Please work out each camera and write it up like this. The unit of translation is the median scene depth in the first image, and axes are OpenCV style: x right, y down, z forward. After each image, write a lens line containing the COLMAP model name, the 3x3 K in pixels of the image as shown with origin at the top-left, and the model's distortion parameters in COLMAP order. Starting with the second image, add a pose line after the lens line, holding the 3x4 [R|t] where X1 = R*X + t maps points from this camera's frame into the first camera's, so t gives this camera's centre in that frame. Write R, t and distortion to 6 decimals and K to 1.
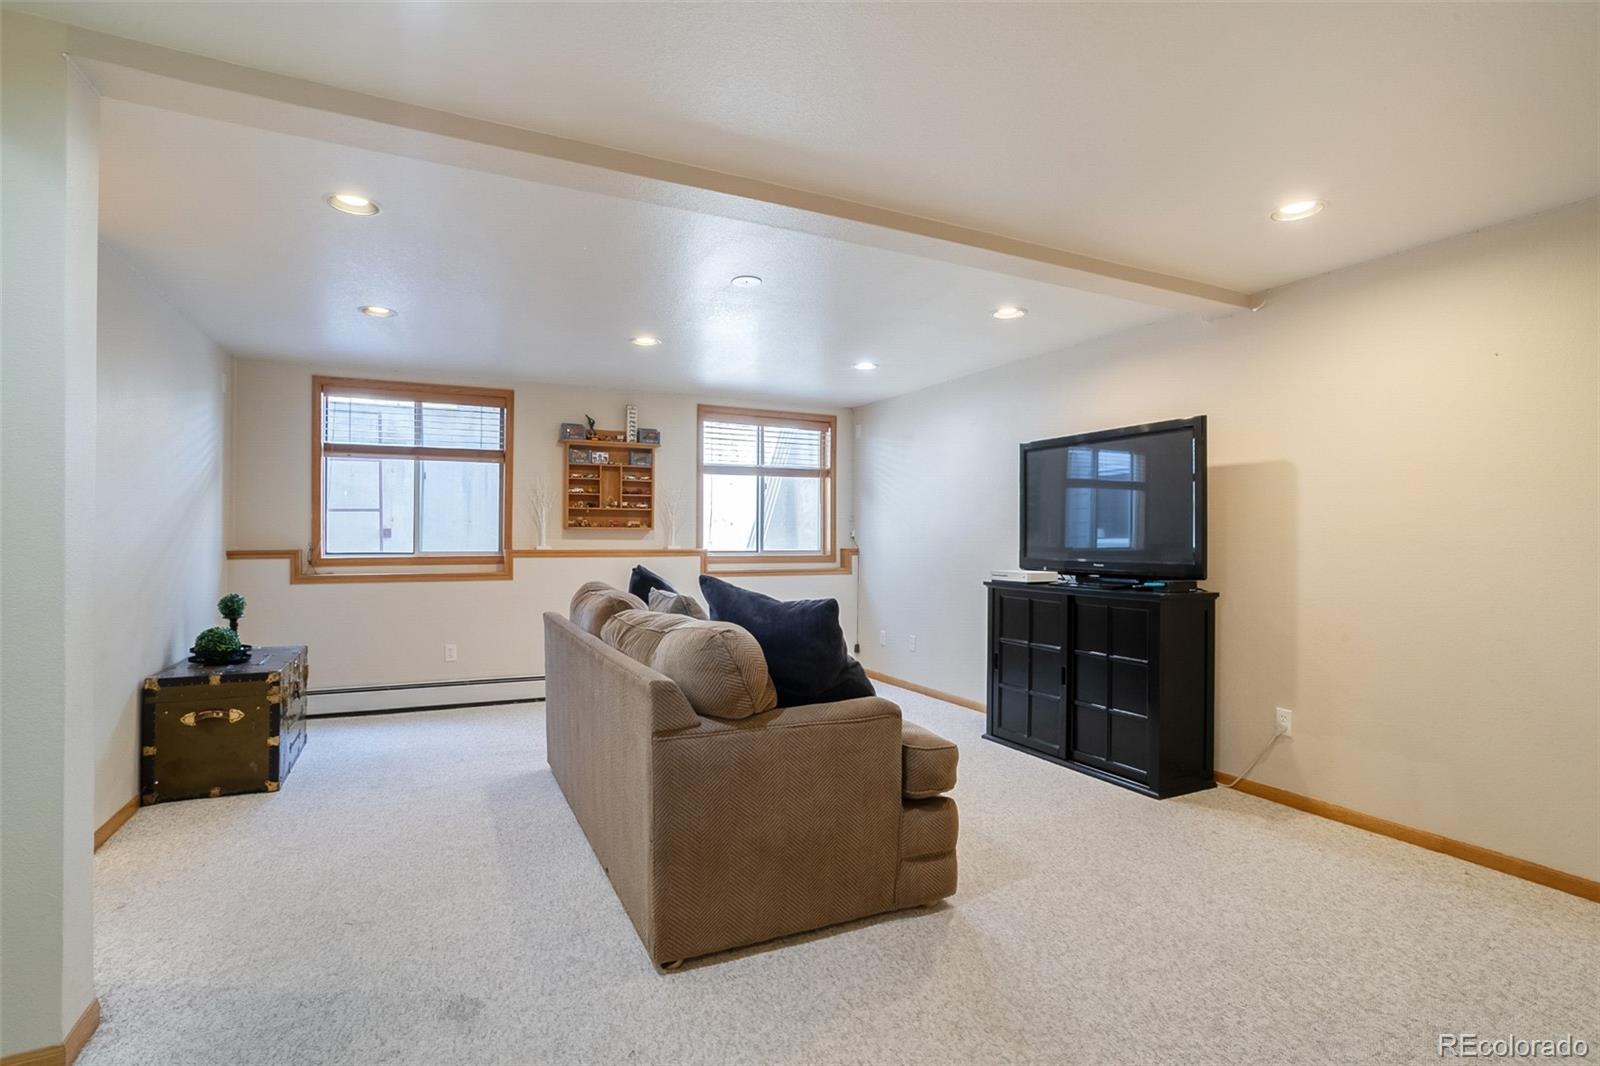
lens RADIAL K [[770.4, 0, 784.6], [0, 770.4, 534.6], [0, 0, 1]] dist [-0.031585, 0.010938]
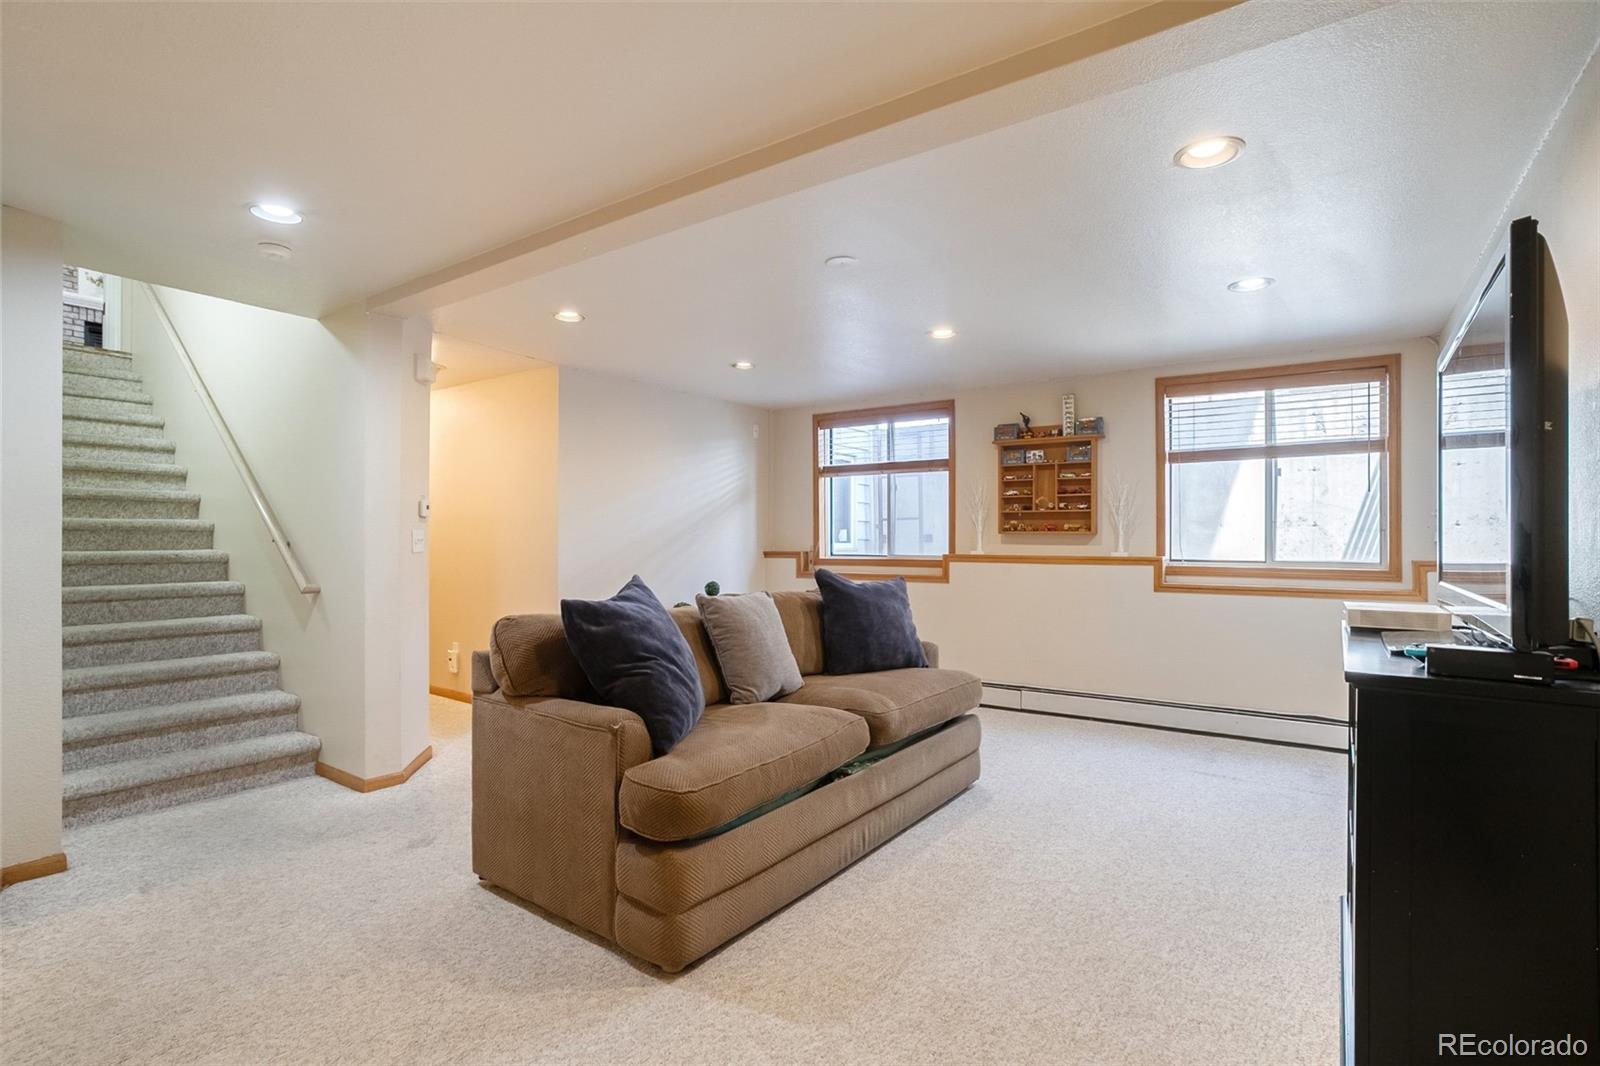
lens RADIAL K [[770.4, 0, 792.1], [0, 770.4, 534.6], [0, 0, 1]] dist [-0.031585, 0.010938]
pose [[0.499190, -0.005741, -0.866473, 0.416904], [-0.000247, 0.999977, -0.006769, 0.000725], [0.866492, 0.003593, 0.499178, 0.283803]]
